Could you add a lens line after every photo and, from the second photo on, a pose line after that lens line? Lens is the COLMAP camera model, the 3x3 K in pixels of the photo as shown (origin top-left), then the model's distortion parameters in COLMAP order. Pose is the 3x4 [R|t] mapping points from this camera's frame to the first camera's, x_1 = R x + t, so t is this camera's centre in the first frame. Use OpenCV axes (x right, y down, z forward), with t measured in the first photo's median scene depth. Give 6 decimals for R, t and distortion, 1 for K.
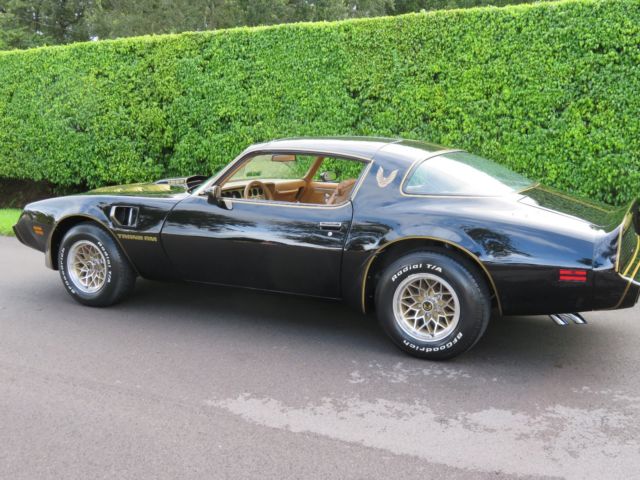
lens RADIAL K [[684.3, 0, 320.0], [0, 684.3, 240.0], [0, 0, 1]] dist [-0.022691, -0.001155]
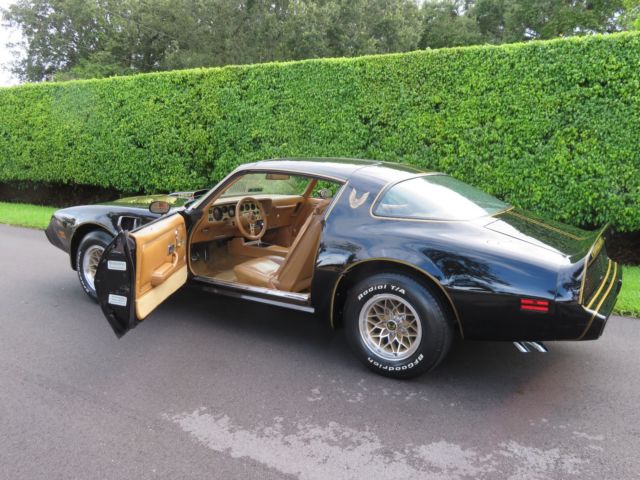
lens RADIAL K [[546.8, 0, 320.0], [0, 546.8, 240.0], [0, 0, 1]] dist [-0.004254, -0.008582]
pose [[0.997084, 0.033324, -0.068646, 0.044179], [-0.033113, 0.999443, 0.004211, -0.013726], [0.068748, -0.001926, 0.997632, 0.075421]]
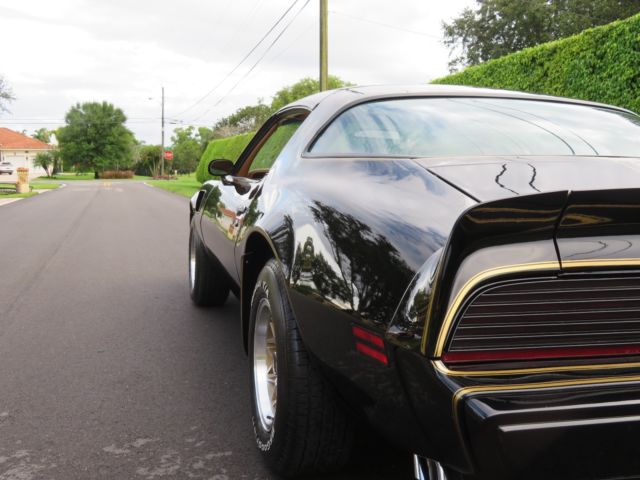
lens RADIAL K [[684.3, 0, 320.0], [0, 684.3, 240.0], [0, 0, 1]] dist [-0.022691, -0.001155]
pose [[0.676658, 0.082770, -0.731630, 0.241827], [-0.138212, 0.990277, -0.015796, 0.003143], [0.723209, 0.111808, 0.681519, 0.282444]]
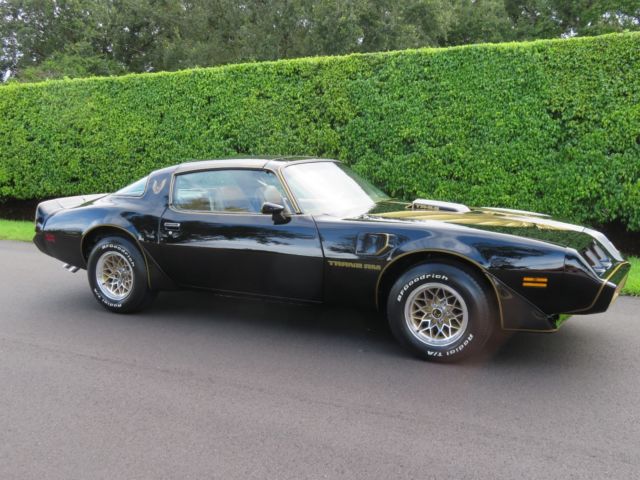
lens RADIAL K [[617.7, 0, 320.0], [0, 617.7, 240.0], [0, 0, 1]] dist [-0.009045, -0.007168]
pose [[0.999978, -0.001103, 0.006555, -0.300457], [0.001223, 0.999831, -0.018330, -0.017414], [-0.006534, 0.018338, 0.999811, 0.118278]]
